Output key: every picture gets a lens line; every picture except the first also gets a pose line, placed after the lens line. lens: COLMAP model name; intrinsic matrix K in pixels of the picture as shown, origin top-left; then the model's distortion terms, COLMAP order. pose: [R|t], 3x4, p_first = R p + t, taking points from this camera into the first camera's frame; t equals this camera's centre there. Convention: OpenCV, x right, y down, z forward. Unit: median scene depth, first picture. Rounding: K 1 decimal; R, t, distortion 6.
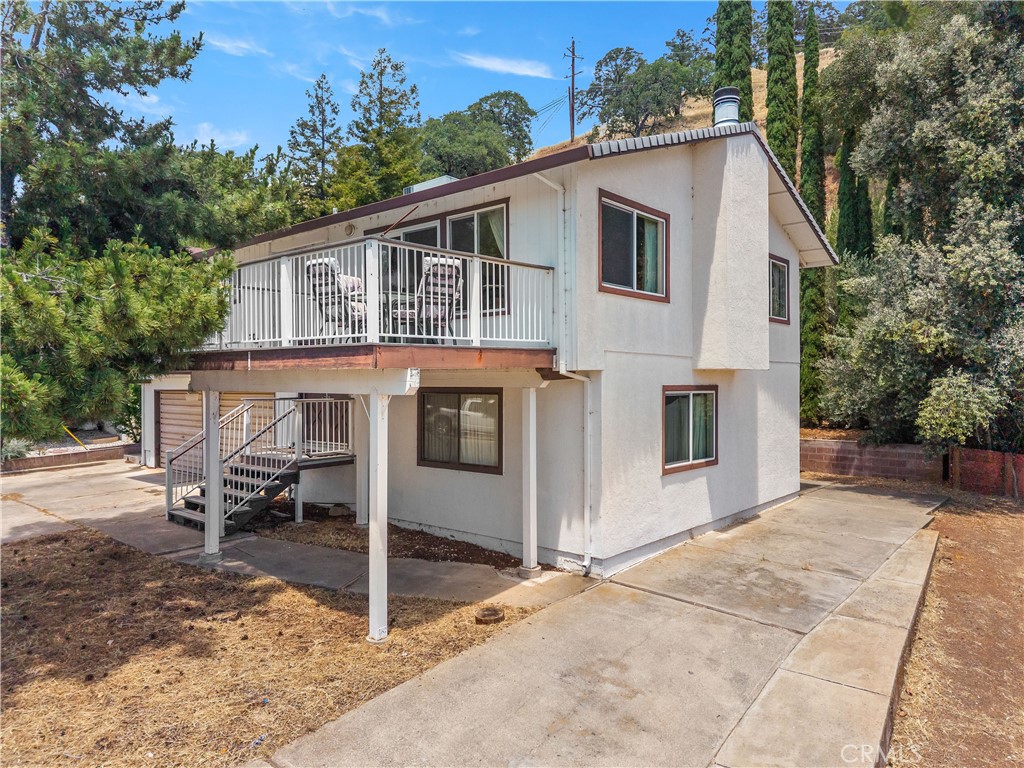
lens RADIAL K [[681.8, 0, 510.2], [0, 681.8, 384.3], [0, 0, 1]] dist [0.017493, -0.019573]
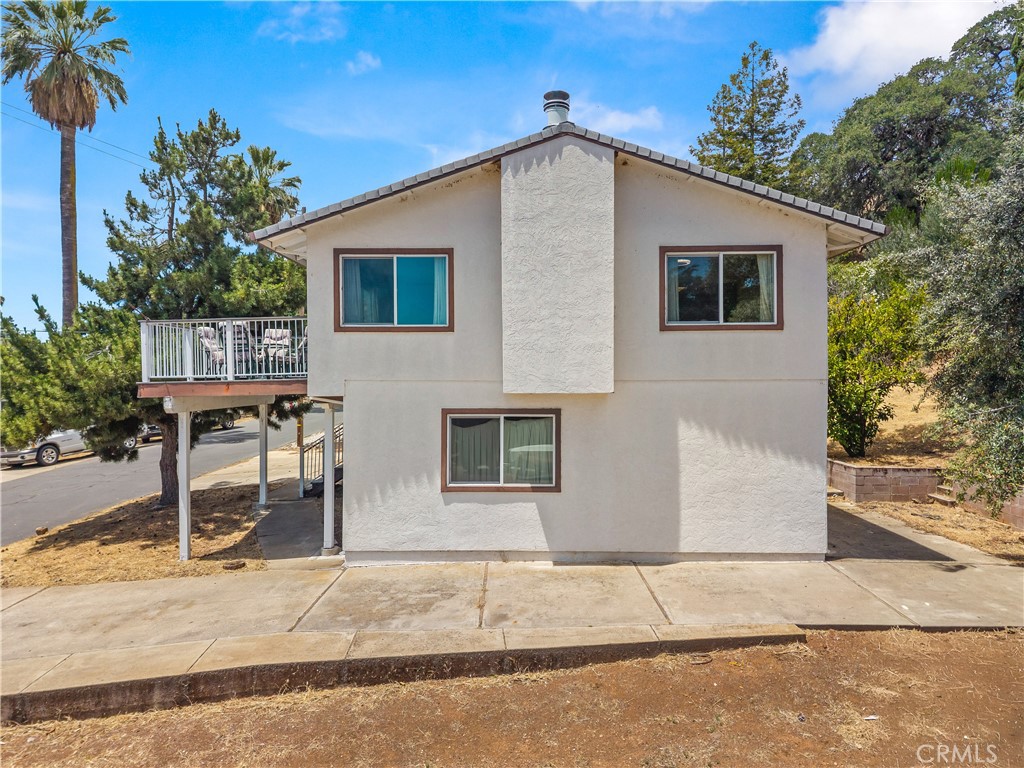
lens RADIAL K [[681.8, 0, 510.1], [0, 681.8, 382.3], [0, 0, 1]] dist [0.017493, -0.019573]
pose [[0.643116, 0.003724, -0.765760, 1.276649], [-0.001848, 0.999993, 0.003311, -0.050043], [0.765767, -0.000714, 0.643118, 0.446012]]
